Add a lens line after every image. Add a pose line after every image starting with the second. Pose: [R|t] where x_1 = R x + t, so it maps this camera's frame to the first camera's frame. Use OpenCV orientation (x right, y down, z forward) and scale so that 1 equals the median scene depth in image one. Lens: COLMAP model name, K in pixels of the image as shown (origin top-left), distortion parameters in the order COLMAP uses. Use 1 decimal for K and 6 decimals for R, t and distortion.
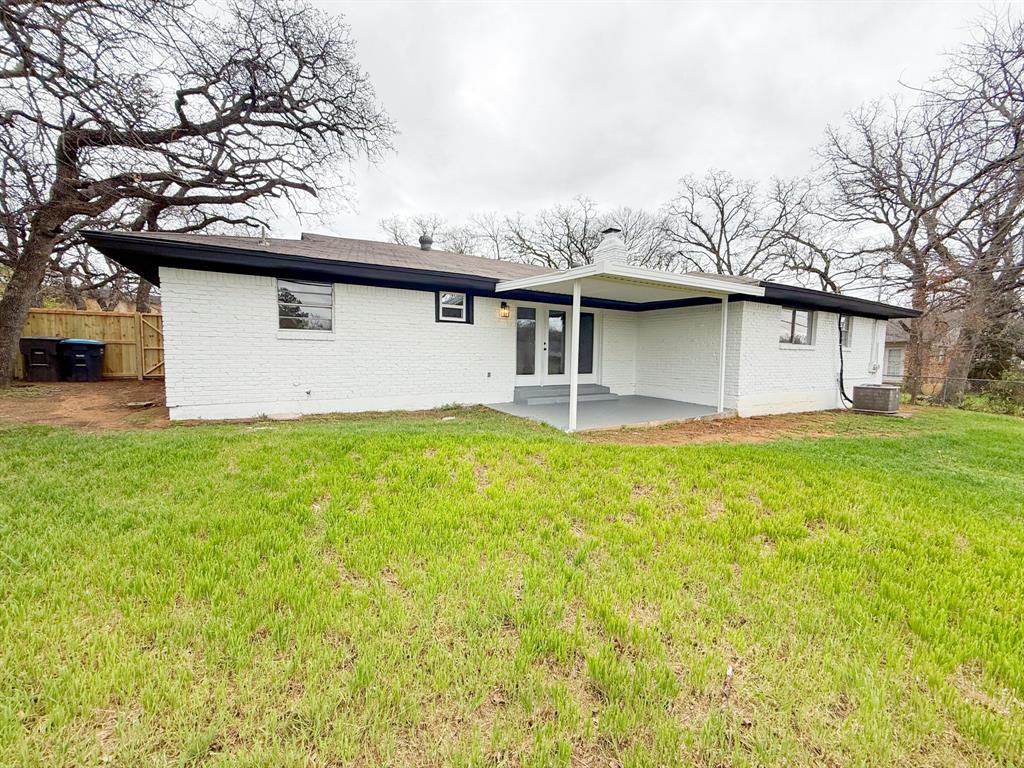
lens RADIAL K [[410.1, 0, 511.4], [0, 410.1, 385.6], [0, 0, 1]] dist [0.000118, 0.000523]
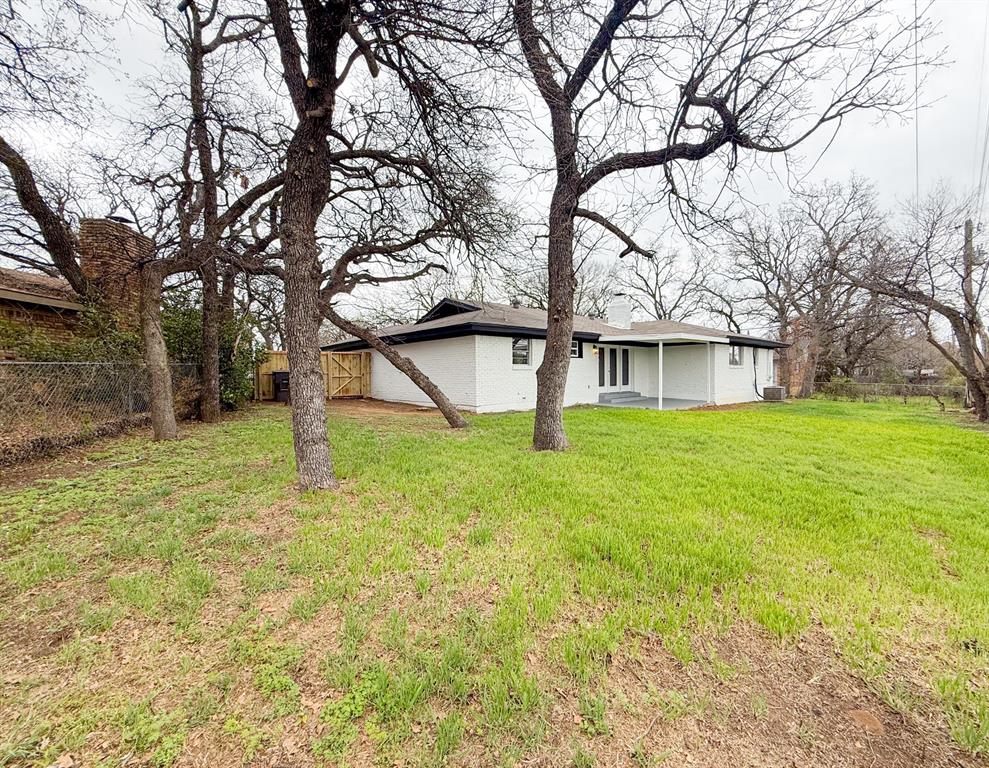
lens RADIAL K [[414.9, 0, 501.7], [0, 414.9, 386.2], [0, 0, 1]] dist [-0.003506, -0.000049]
pose [[0.980175, -0.028839, 0.196024, -0.676980], [0.037318, 0.998515, -0.039700, 0.024750], [-0.194588, 0.046228, 0.979795, -0.586367]]
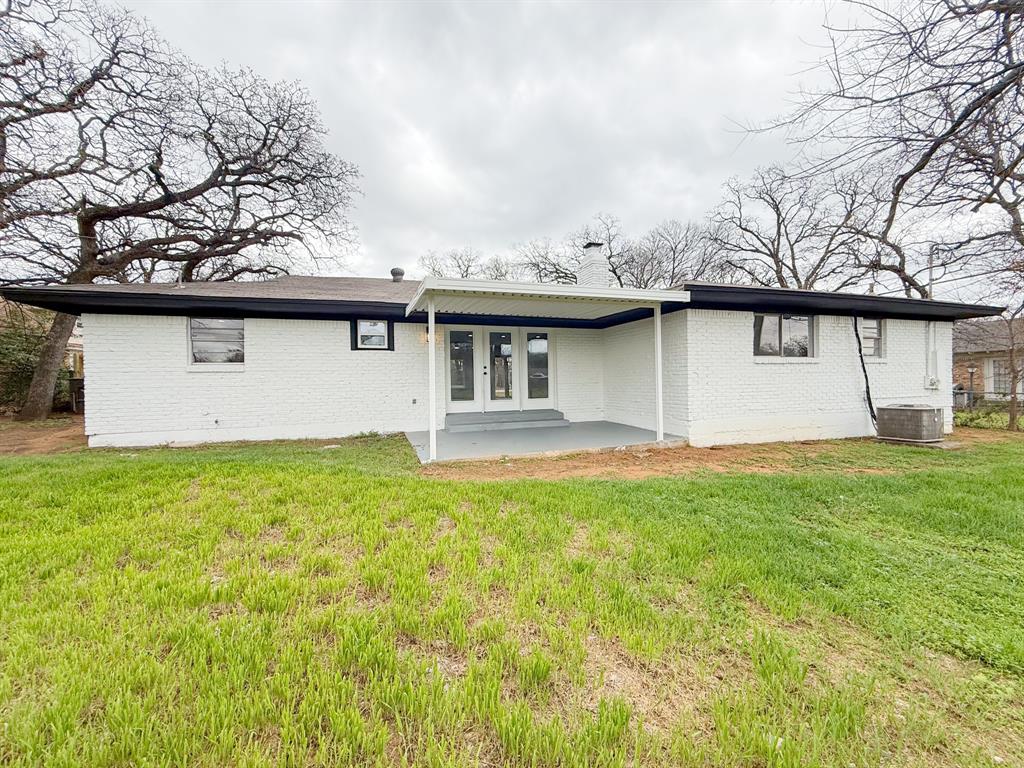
lens RADIAL K [[410.1, 0, 511.9], [0, 410.1, 384.4], [0, 0, 1]] dist [0.000118, 0.000523]
pose [[0.976036, -0.027792, -0.215825, 0.338794], [0.012961, 0.997475, -0.069828, 0.003988], [0.217221, 0.065357, 0.973932, 0.086966]]
